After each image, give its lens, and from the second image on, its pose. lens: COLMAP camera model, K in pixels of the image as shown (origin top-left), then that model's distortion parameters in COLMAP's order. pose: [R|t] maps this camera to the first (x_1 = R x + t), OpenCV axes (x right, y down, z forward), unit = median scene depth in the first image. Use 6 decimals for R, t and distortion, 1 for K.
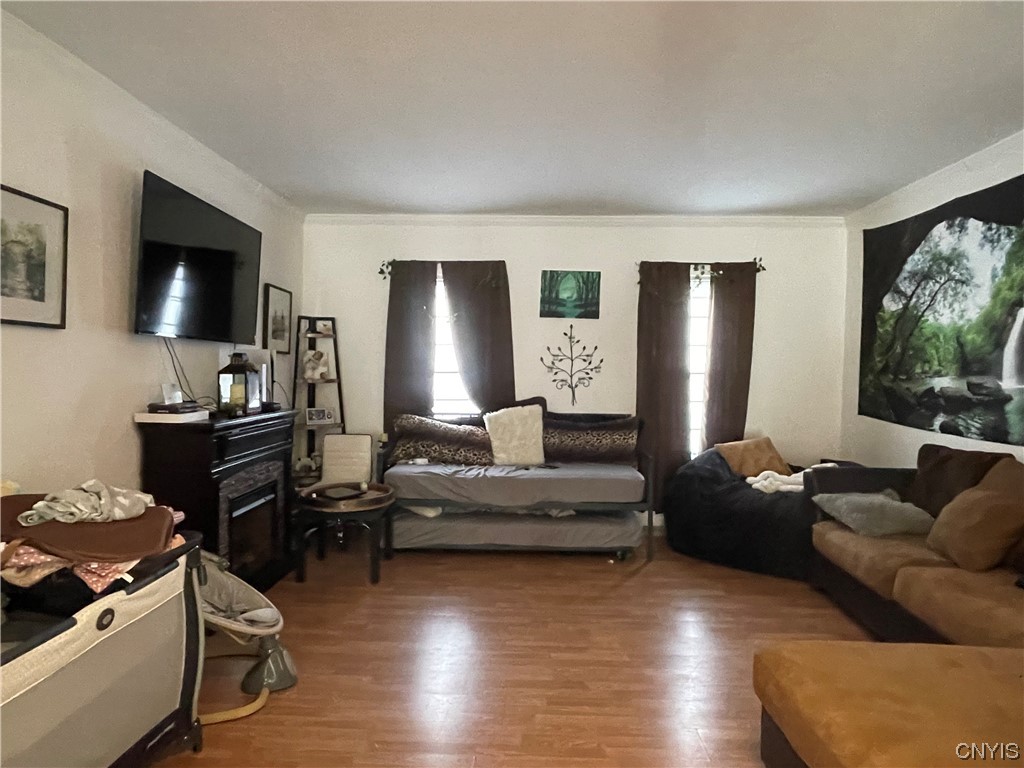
lens RADIAL K [[634.4, 0, 515.9], [0, 634.4, 384.5], [0, 0, 1]] dist [0.000205, -0.007845]
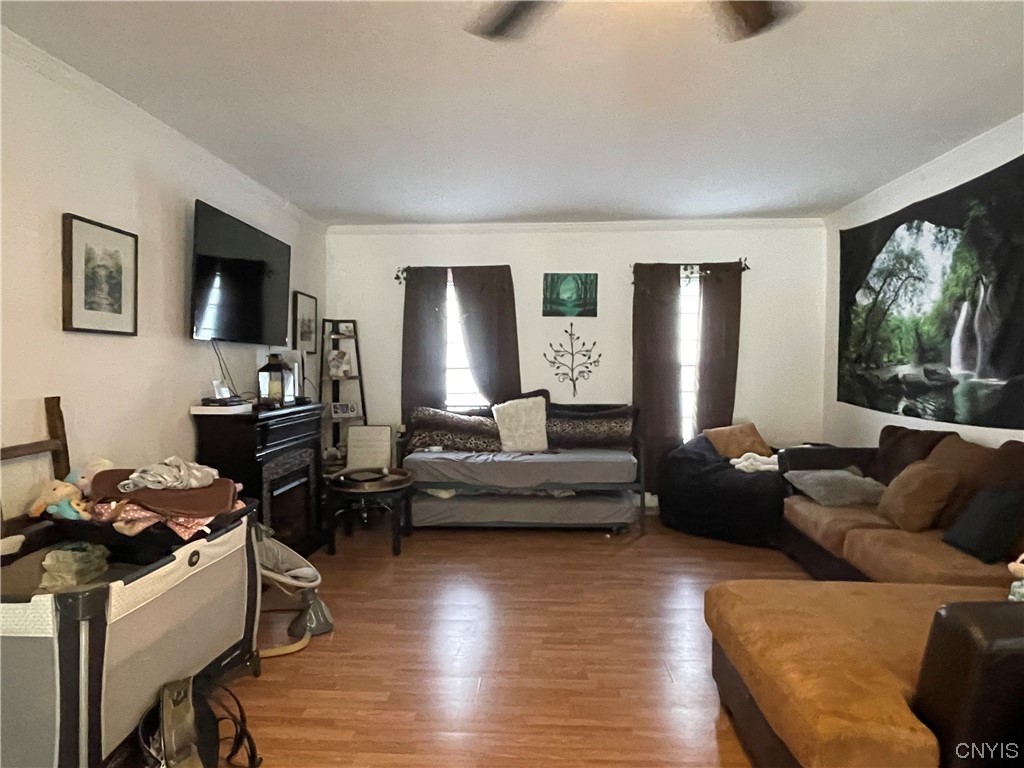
lens RADIAL K [[634.4, 0, 515.1], [0, 634.4, 385.5], [0, 0, 1]] dist [0.000205, -0.007845]
pose [[0.999543, -0.015207, -0.026117, 0.023222], [0.015397, 0.999857, 0.007062, 0.005778], [0.026006, -0.007461, 0.999634, -0.121405]]
